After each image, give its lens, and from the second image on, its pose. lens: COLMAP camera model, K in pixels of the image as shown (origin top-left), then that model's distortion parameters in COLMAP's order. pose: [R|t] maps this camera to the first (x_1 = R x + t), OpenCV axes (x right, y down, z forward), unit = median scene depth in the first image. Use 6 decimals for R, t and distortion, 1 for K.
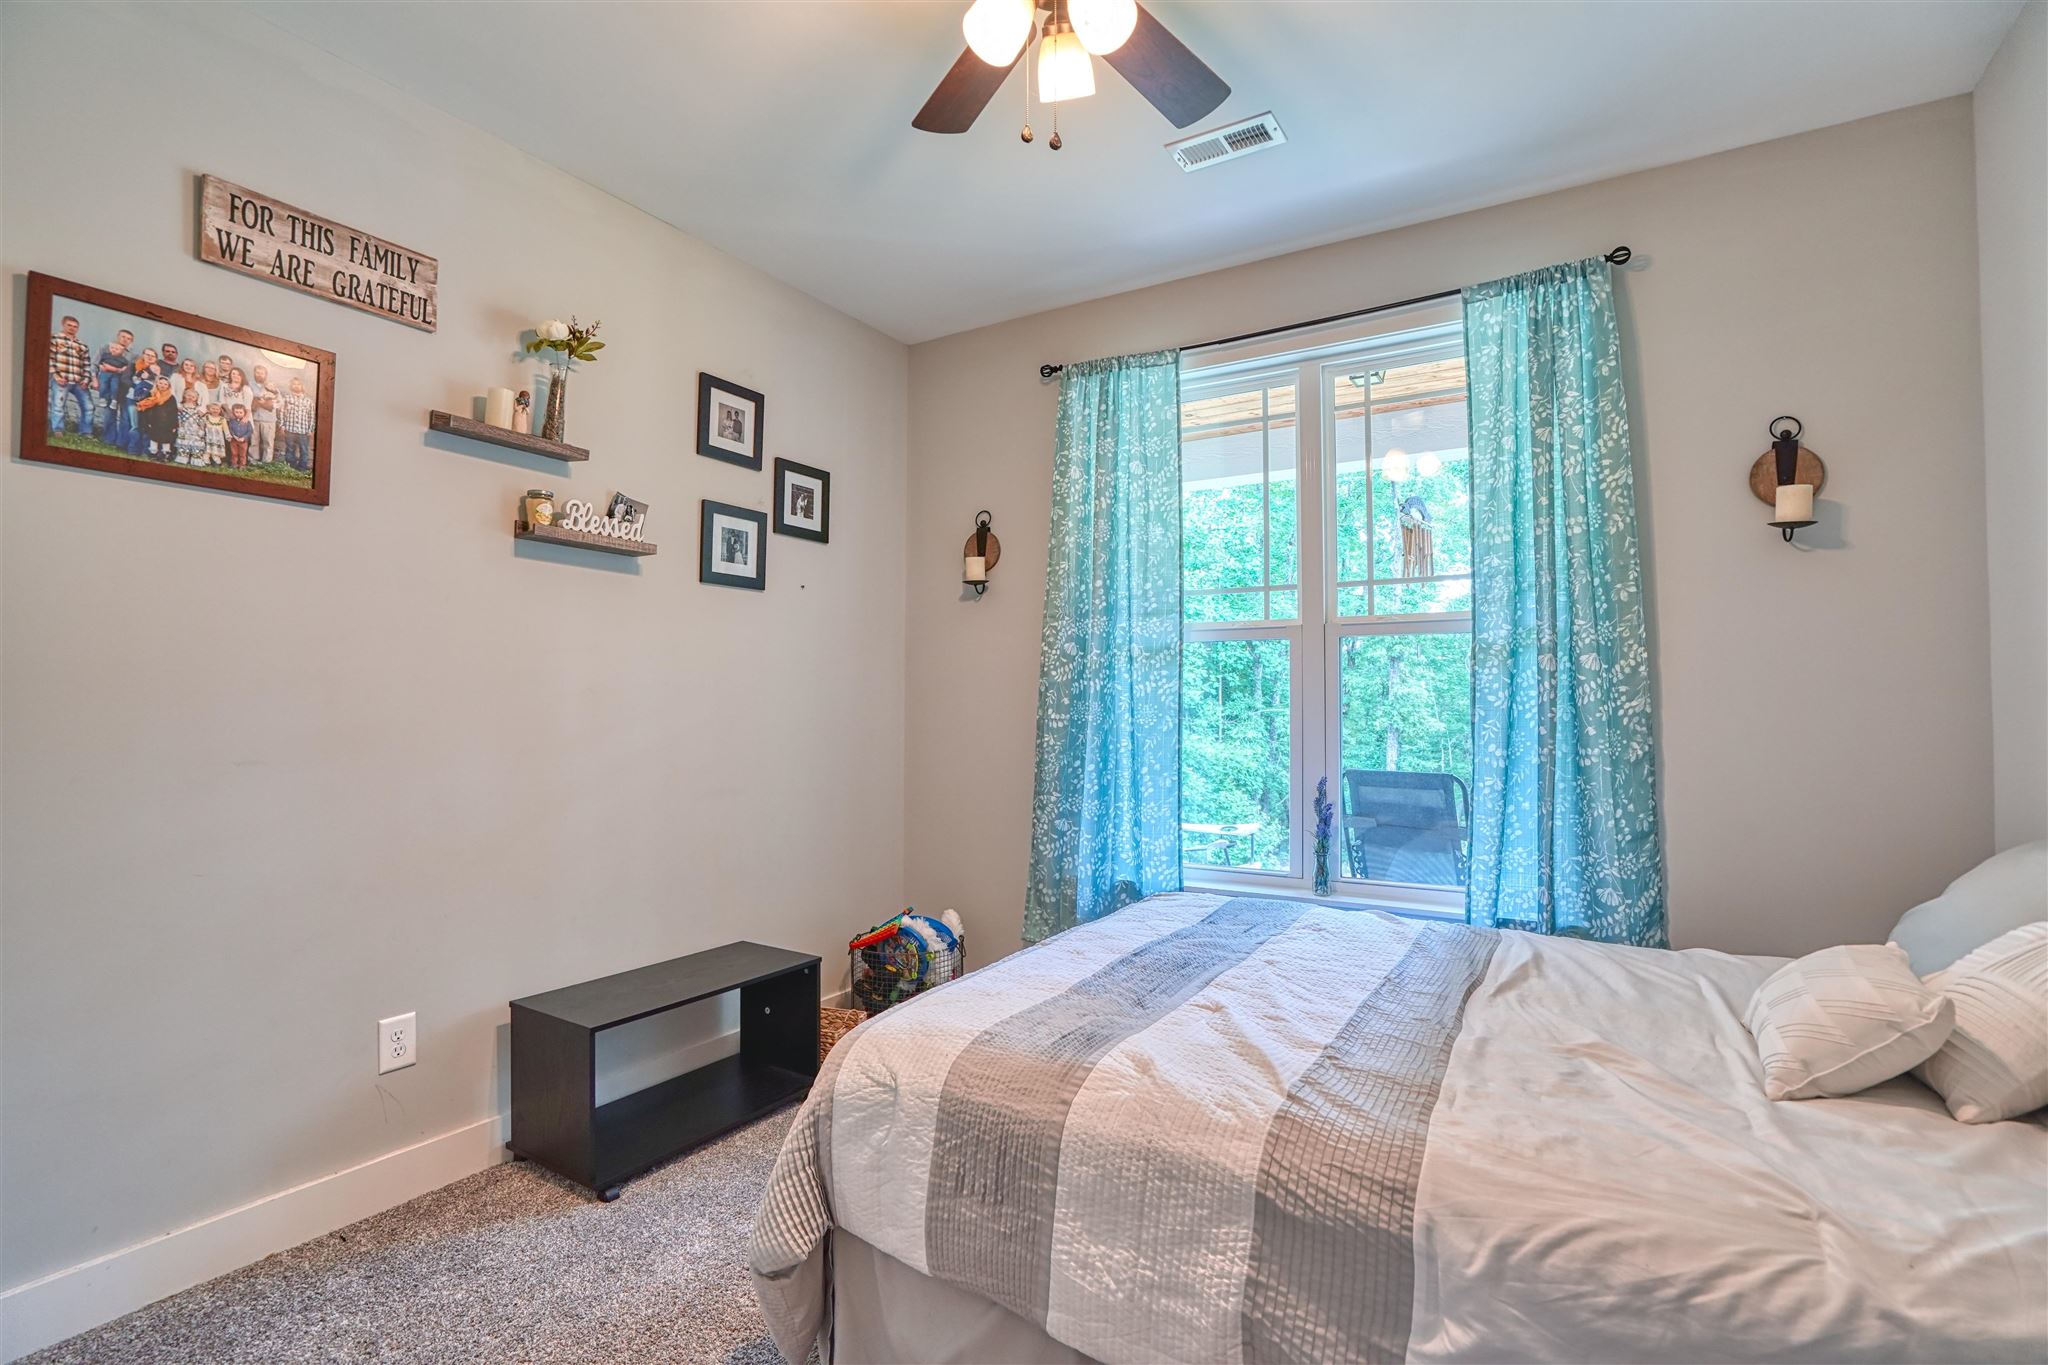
lens RADIAL K [[966.5, 0, 1012.9], [0, 966.5, 686.1], [0, 0, 1]] dist [-0.071884, 0.035987]
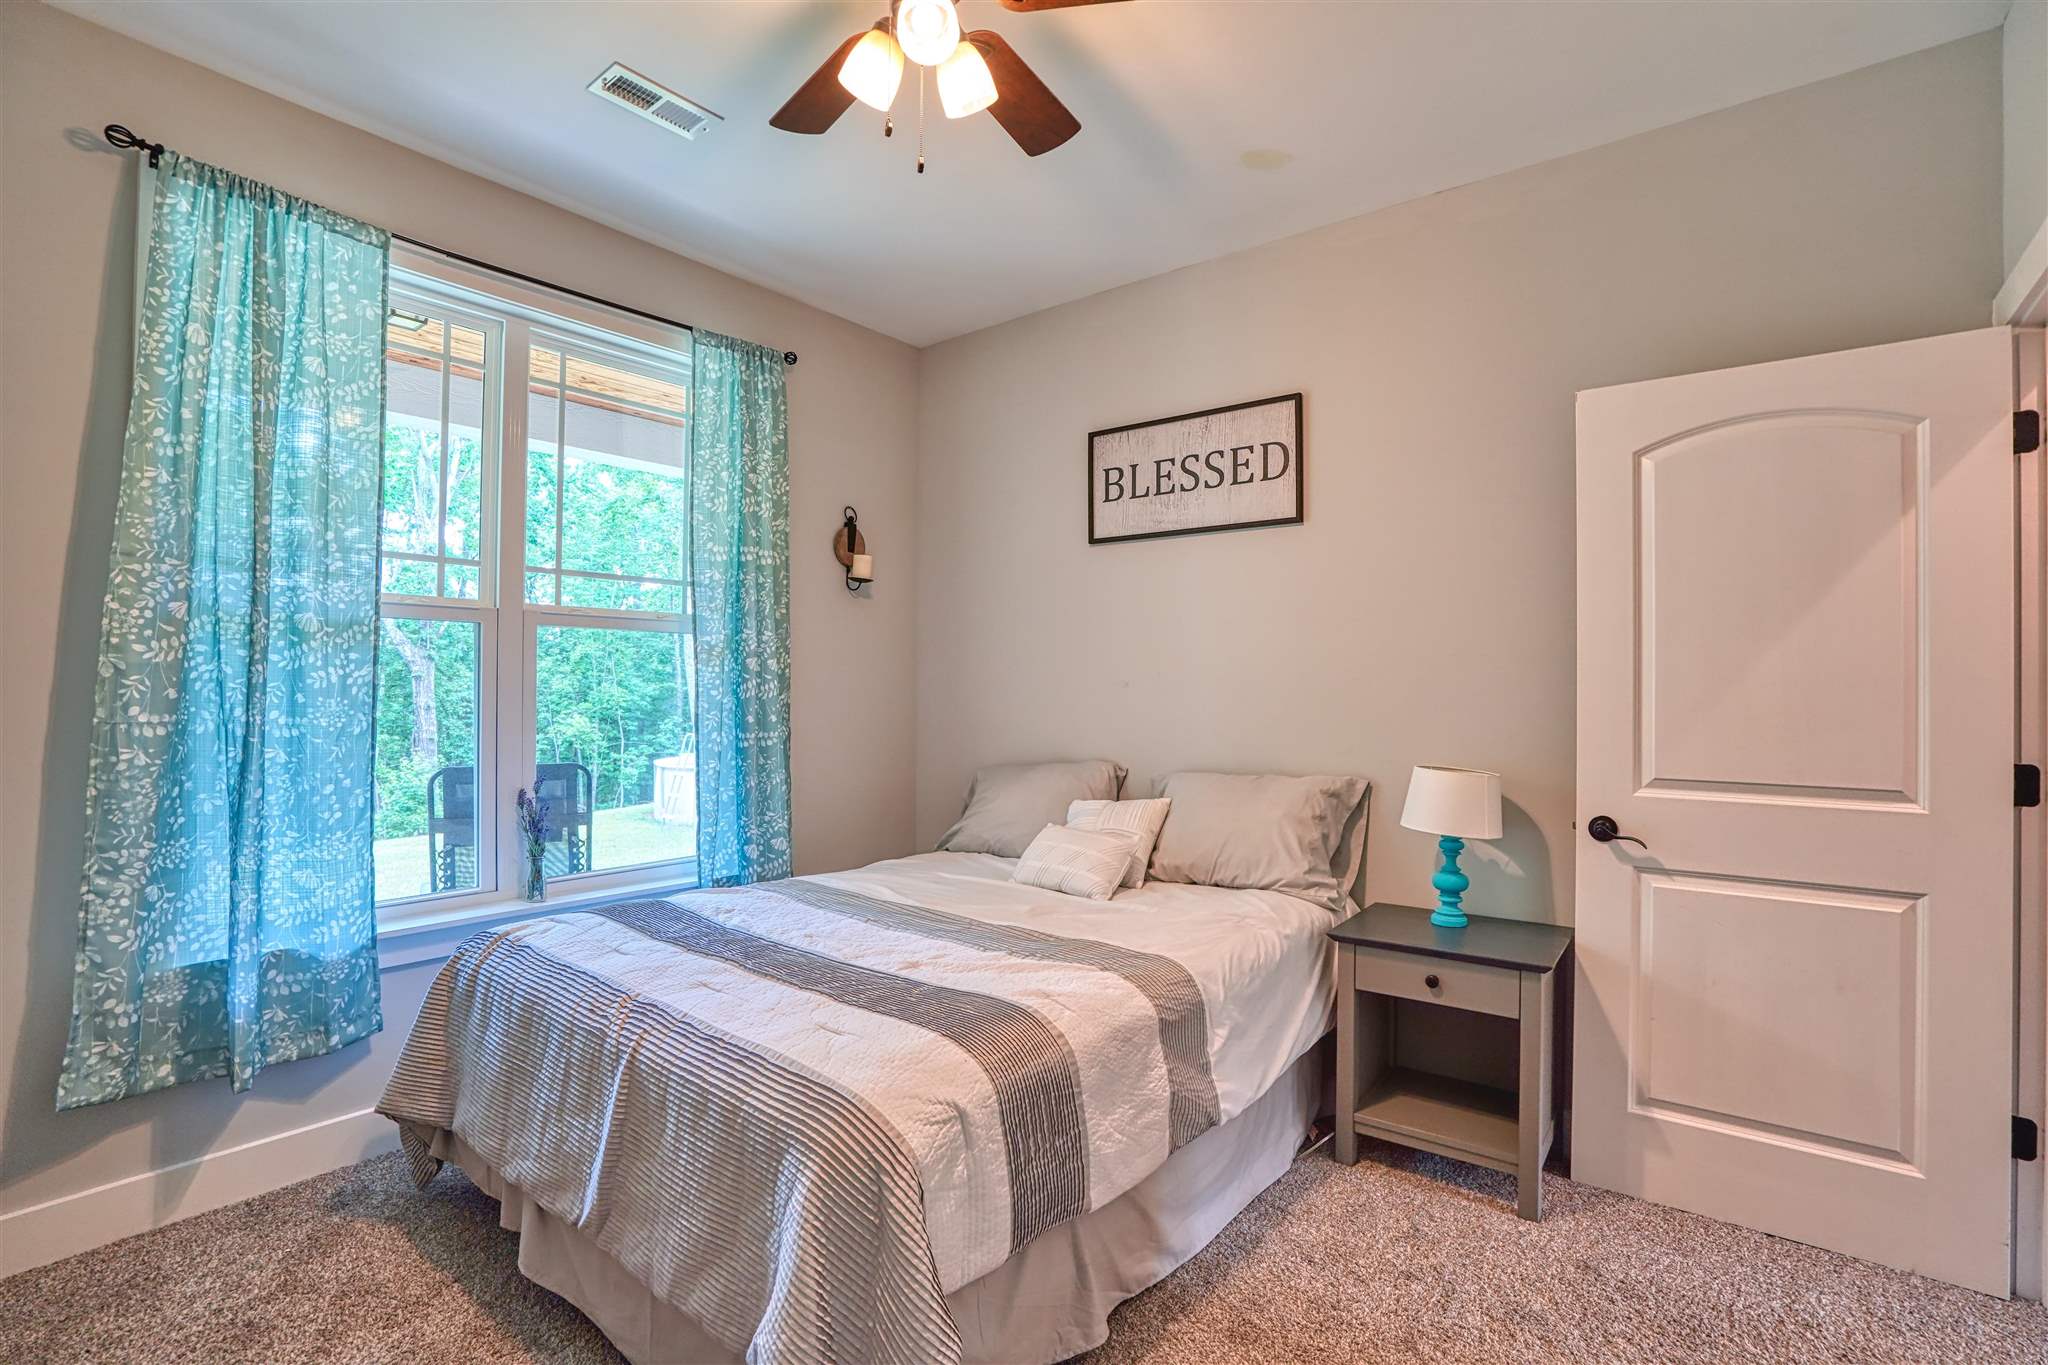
lens RADIAL K [[963.5, 0, 1028.0], [0, 963.5, 682.1], [0, 0, 1]] dist [-0.060628, 0.024969]
pose [[0.103257, 0.006004, 0.994637, -0.582764], [-0.028706, 0.999583, -0.003054, -0.007187], [-0.994240, -0.028237, 0.103387, 0.458590]]
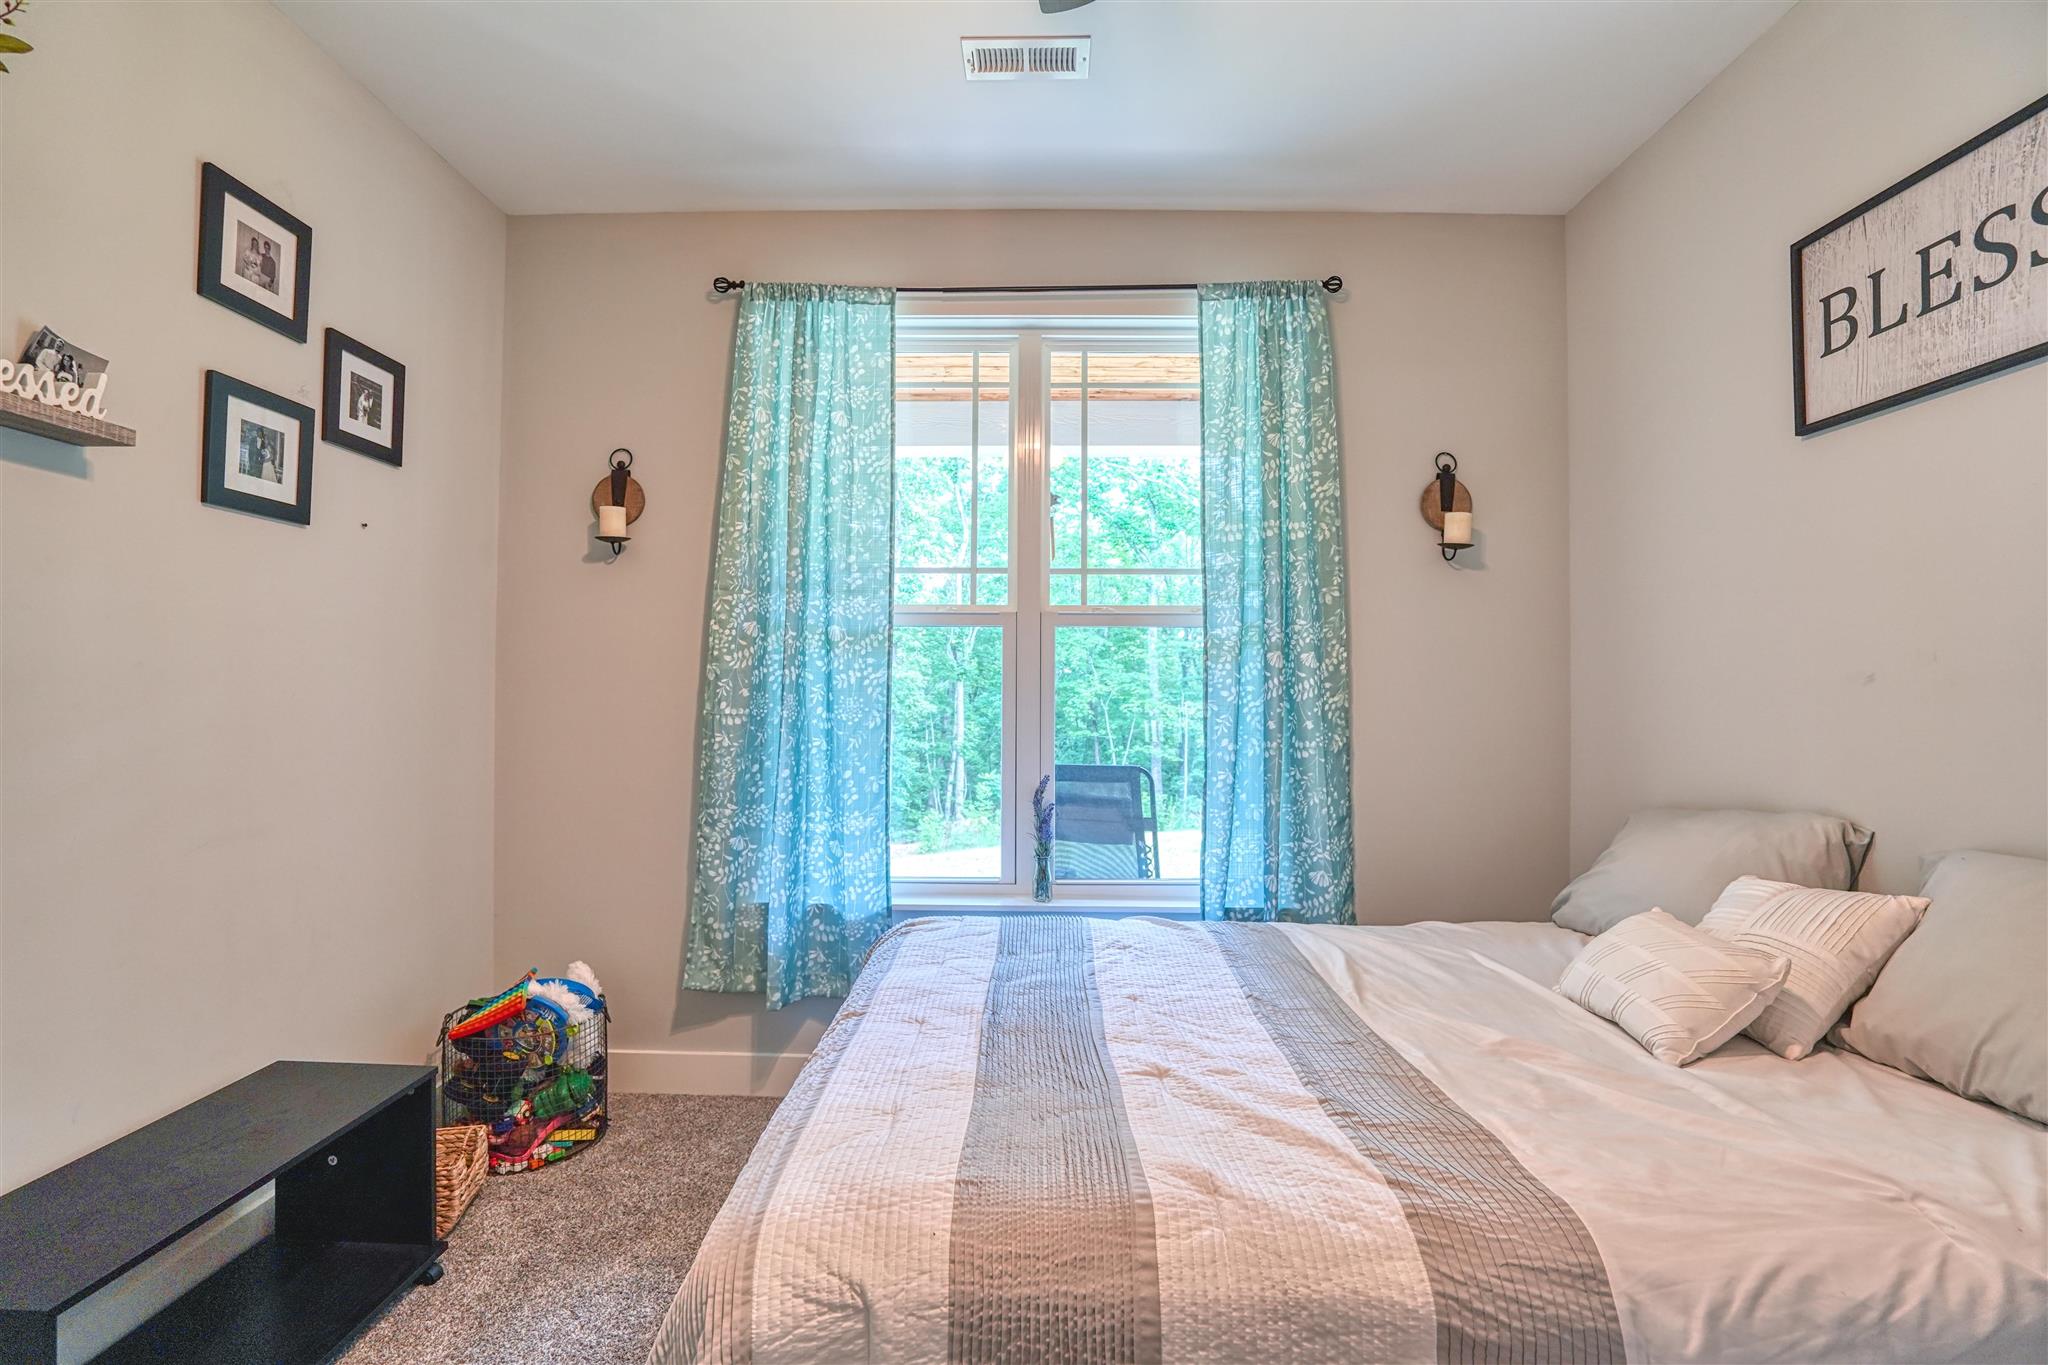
lens RADIAL K [[963.5, 0, 1028.0], [0, 963.5, 682.1], [0, 0, 1]] dist [-0.060628, 0.024969]
pose [[0.854151, 0.007470, 0.519971, -0.194214], [-0.015096, 0.999832, 0.010435, -0.006436], [-0.519805, -0.016763, 0.854120, 0.215041]]
